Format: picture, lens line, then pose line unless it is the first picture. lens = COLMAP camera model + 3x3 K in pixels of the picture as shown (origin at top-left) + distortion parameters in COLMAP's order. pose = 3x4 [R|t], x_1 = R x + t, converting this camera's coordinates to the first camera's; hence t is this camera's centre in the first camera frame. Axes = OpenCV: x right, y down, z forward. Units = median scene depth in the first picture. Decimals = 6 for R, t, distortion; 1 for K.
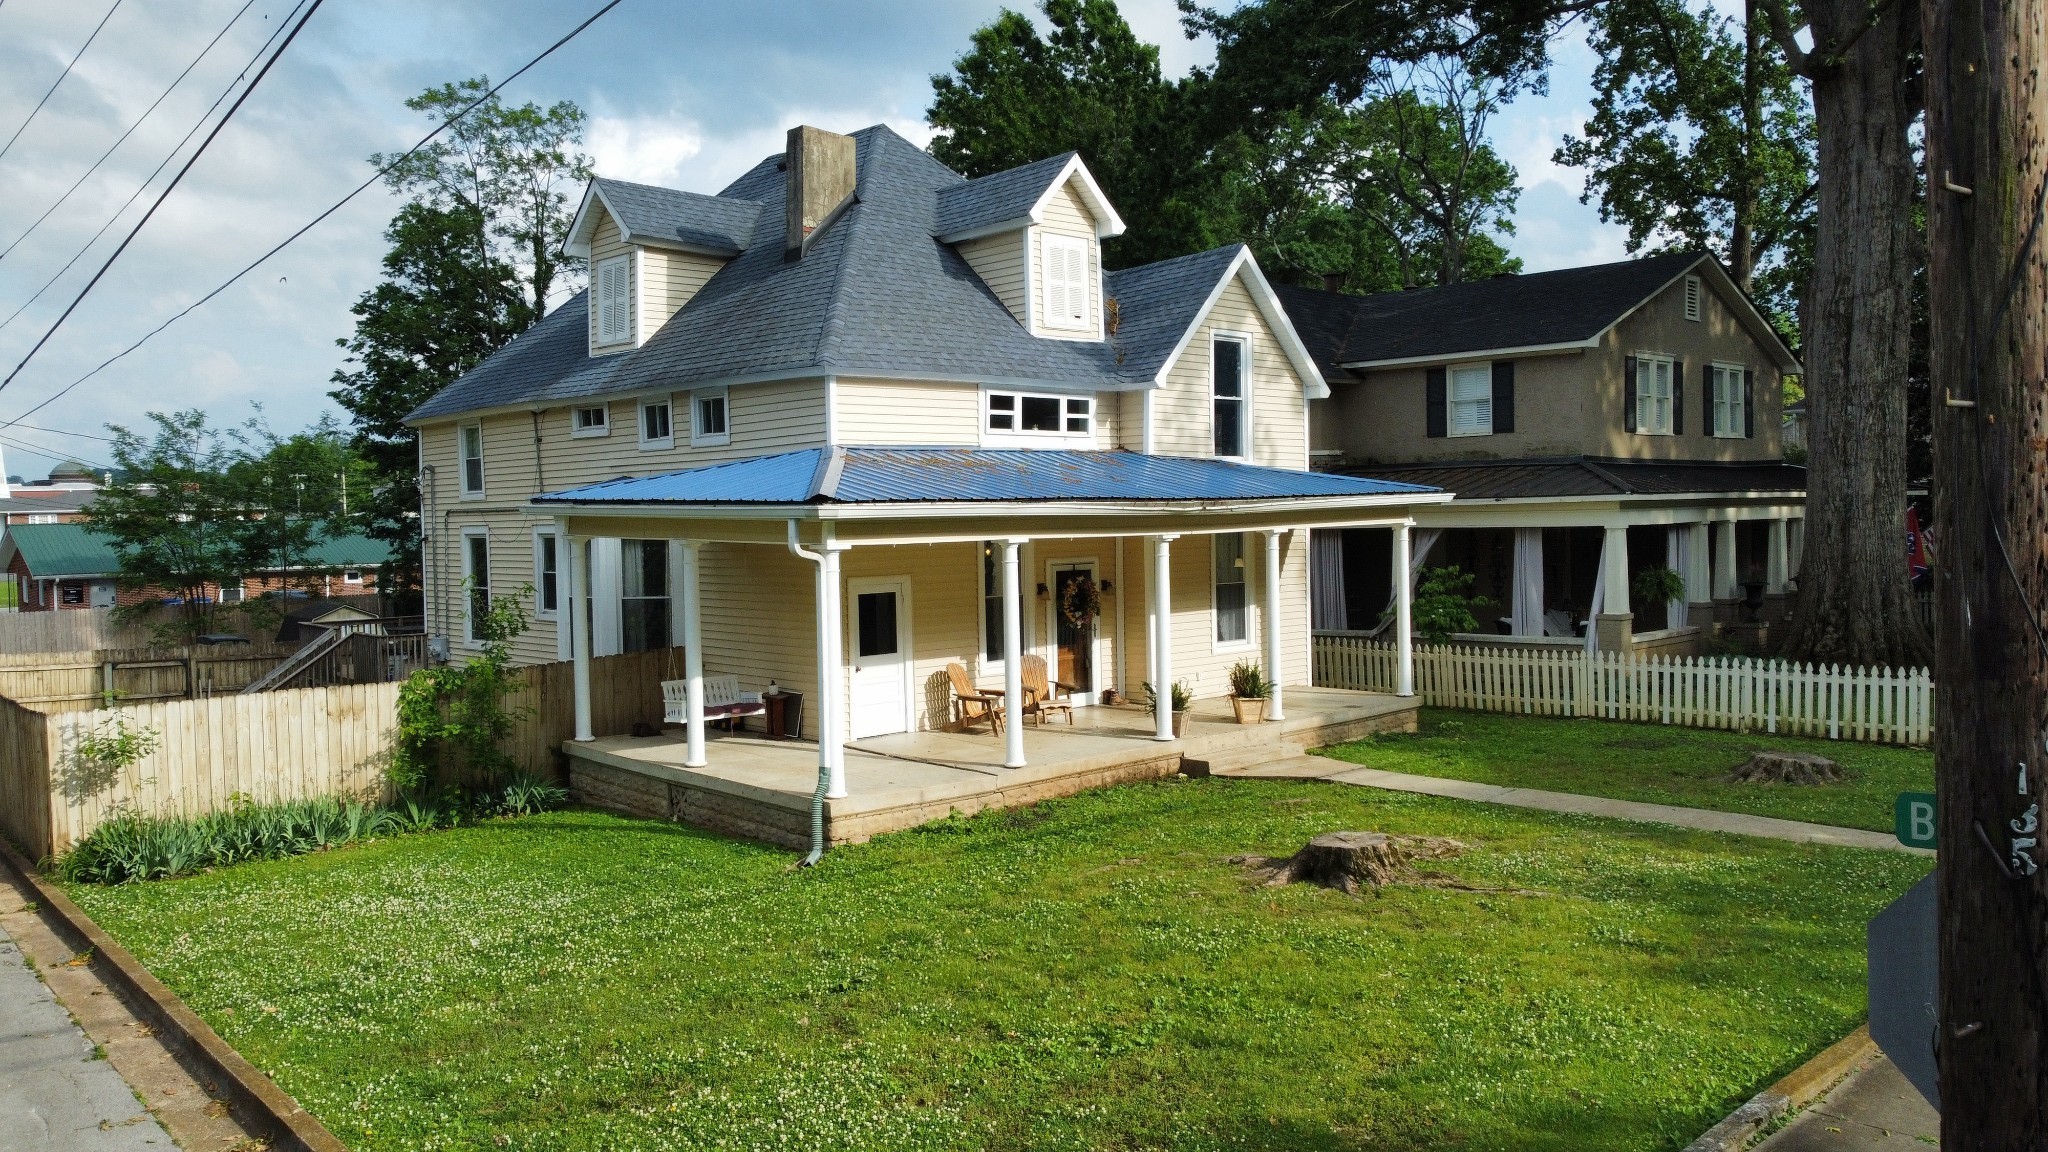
lens RADIAL K [[1528.7, 0, 1036.4], [0, 1528.7, 583.3], [0, 0, 1]] dist [-0.030845, 0.000456]
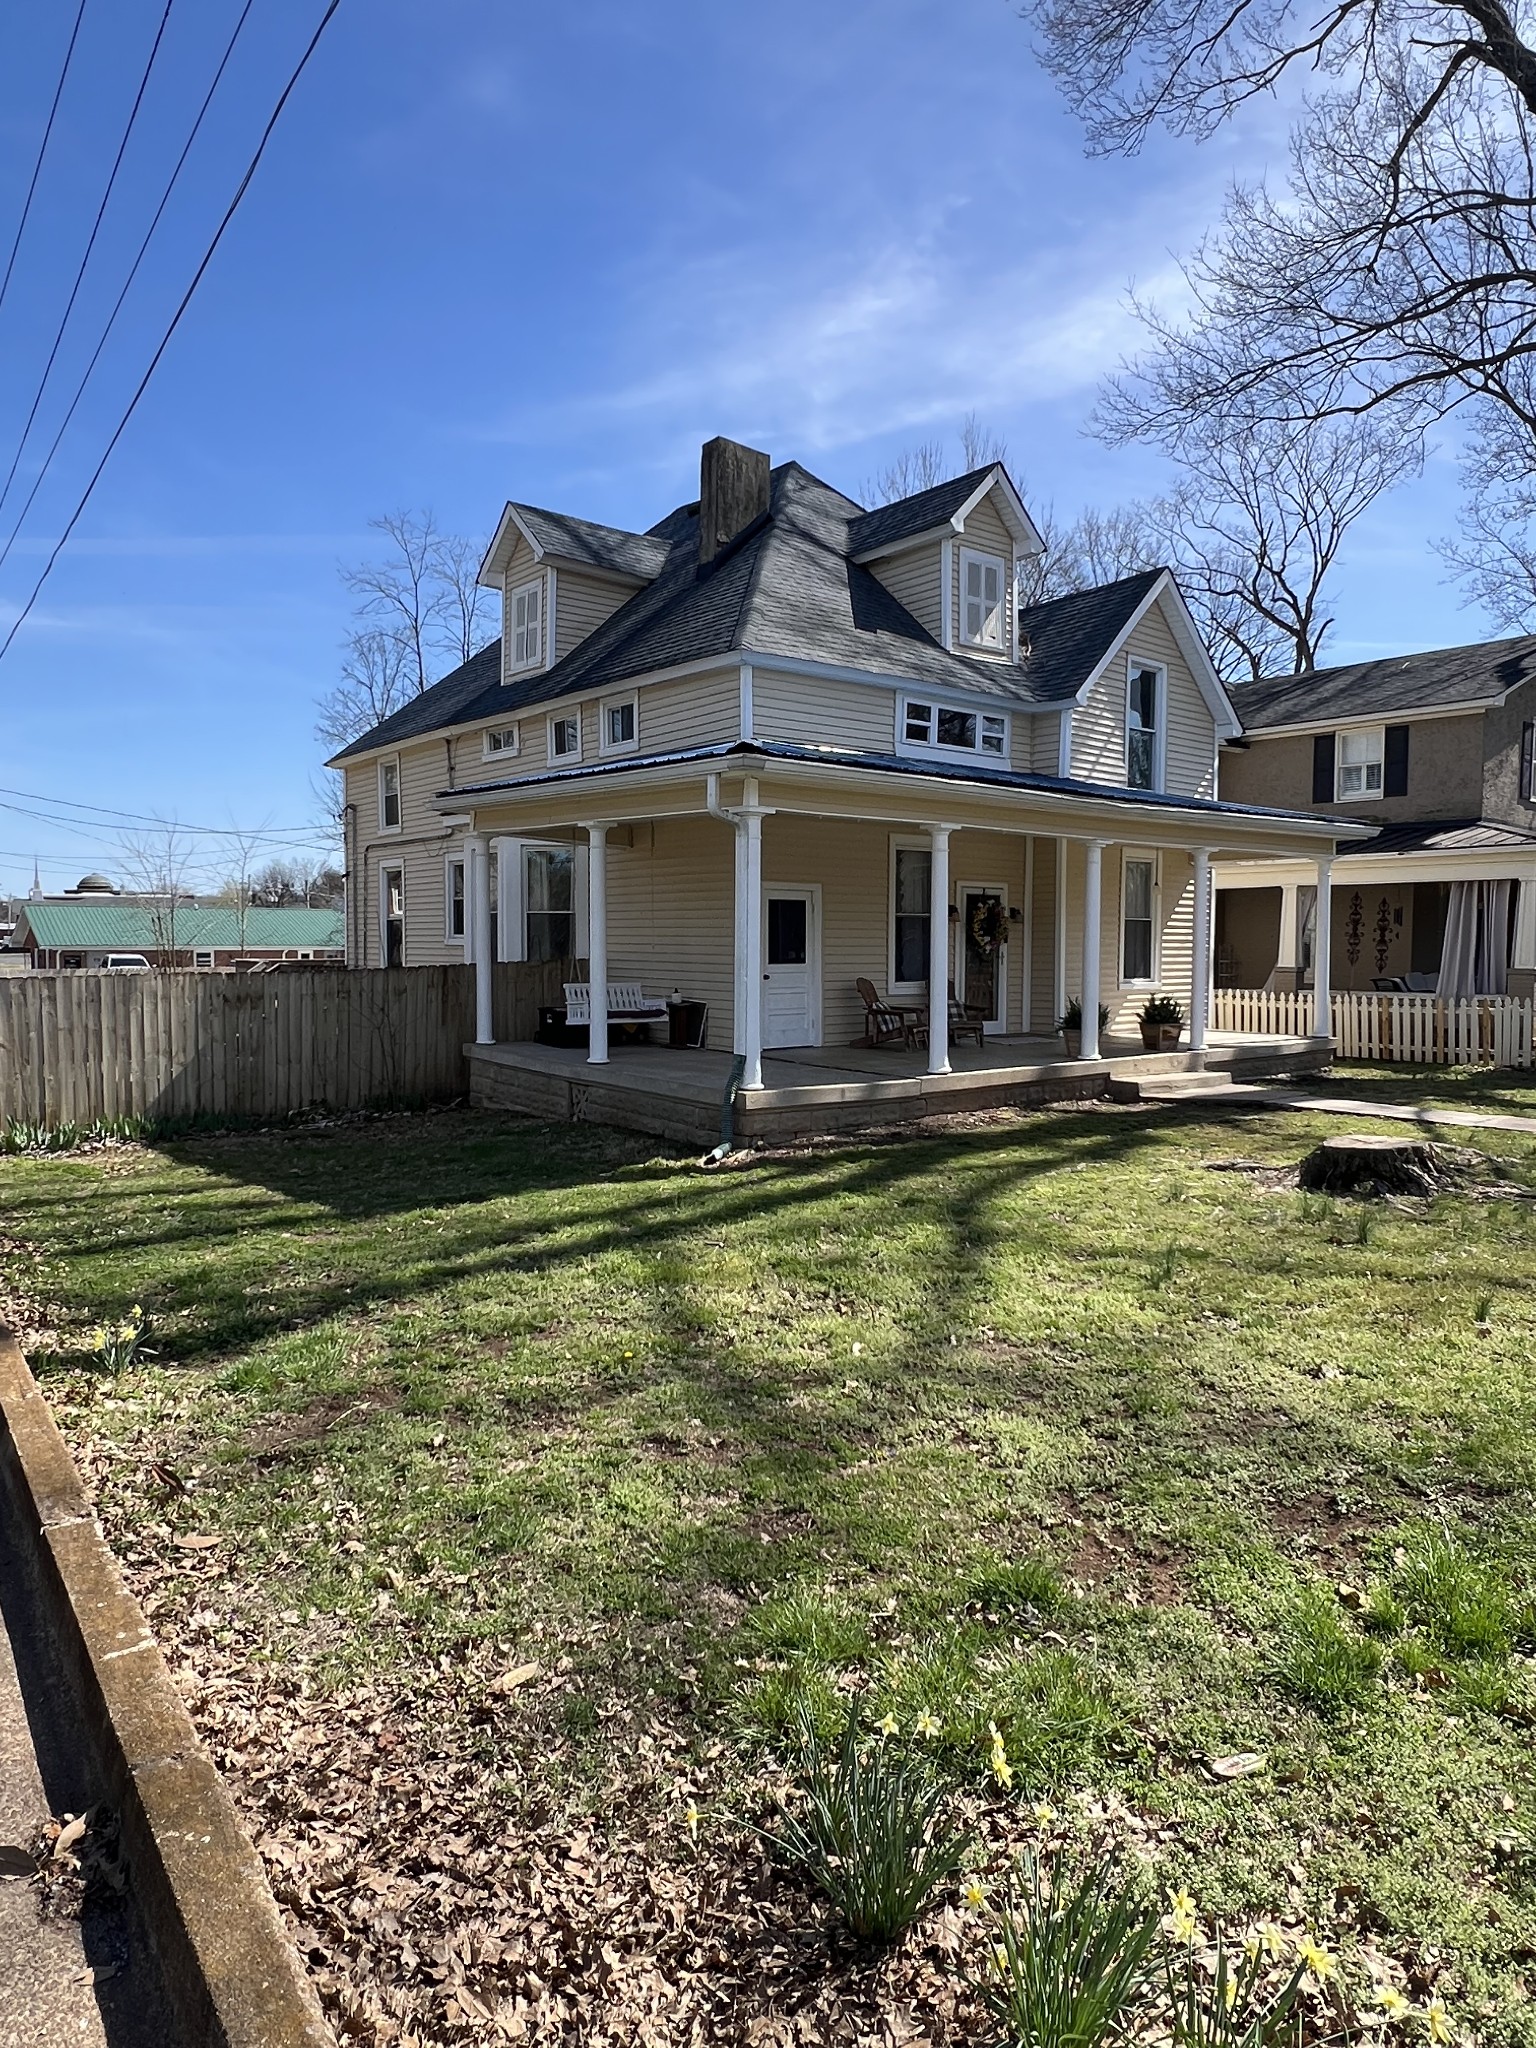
lens RADIAL K [[1282.9, 0, 768.0], [0, 1282.9, 1024.0], [0, 0, 1]] dist [0.000147, 0.000013]
pose [[0.996136, 0.029477, -0.082735, -0.043290], [-0.028009, 0.999430, 0.018858, 0.063971], [0.083243, -0.016468, 0.996393, 0.177088]]
